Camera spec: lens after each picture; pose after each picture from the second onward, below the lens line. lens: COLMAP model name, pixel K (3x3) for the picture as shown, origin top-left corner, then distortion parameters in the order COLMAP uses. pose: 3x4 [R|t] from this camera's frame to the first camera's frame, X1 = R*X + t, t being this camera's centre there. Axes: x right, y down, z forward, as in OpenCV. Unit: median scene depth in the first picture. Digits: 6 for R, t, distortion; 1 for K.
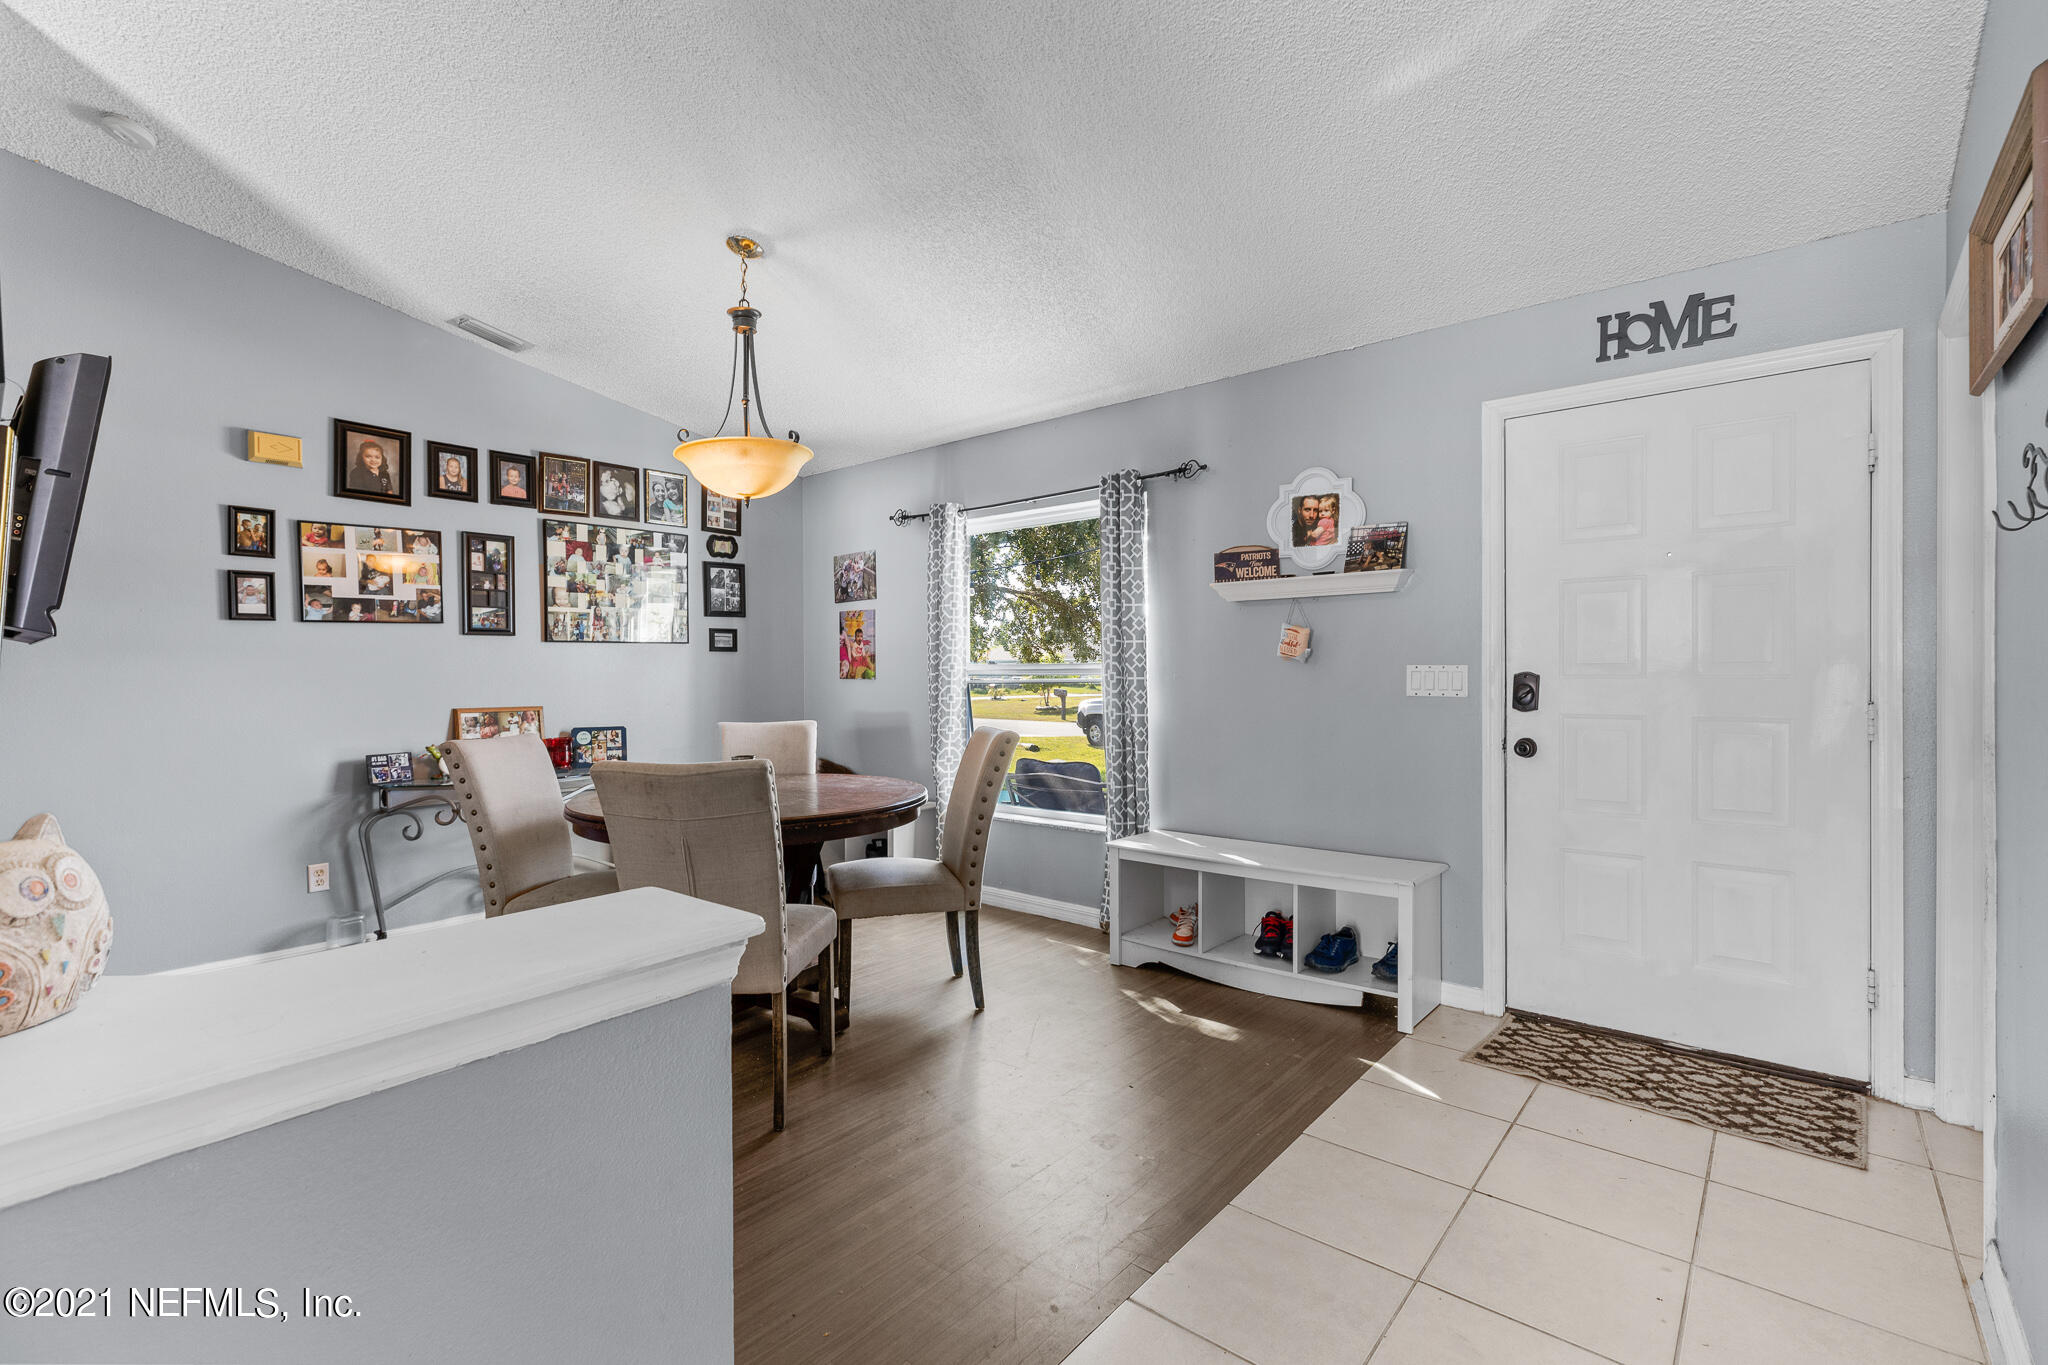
lens RADIAL K [[913.0, 0, 1024.0], [0, 913.0, 682.5], [0, 0, 1]] dist [0.000356, -0.000092]
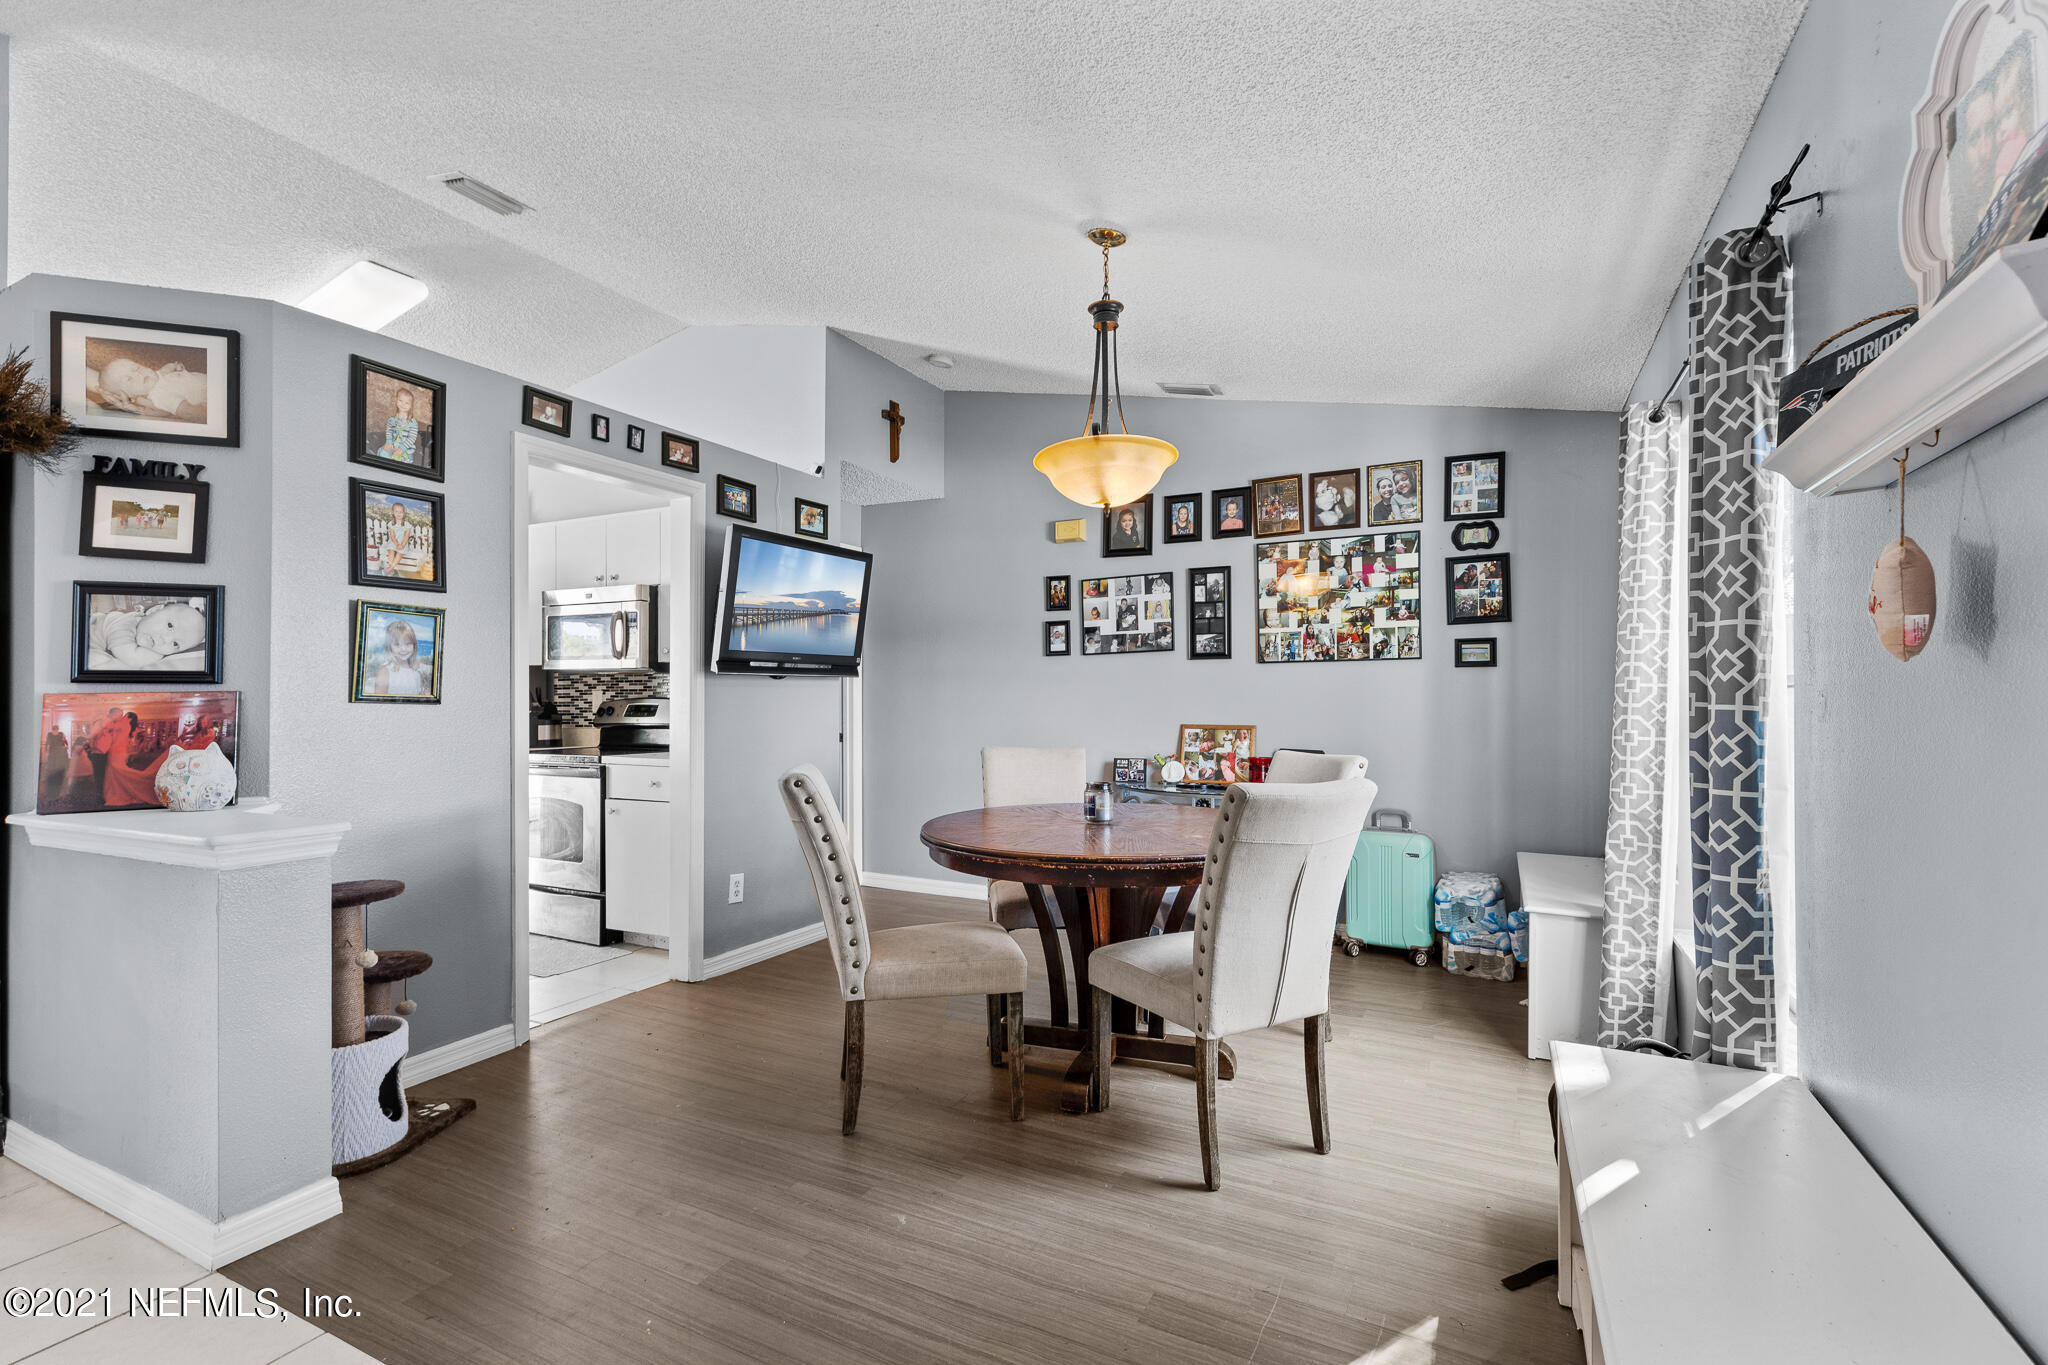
lens RADIAL K [[913.0, 0, 1024.0], [0, 913.0, 682.5], [0, 0, 1]] dist [0.000356, -0.000092]
pose [[0.230774, -0.009862, -0.972957, 0.418193], [-0.011050, 0.999858, -0.012756, -0.006945], [0.972945, 0.013695, 0.230632, 0.512436]]
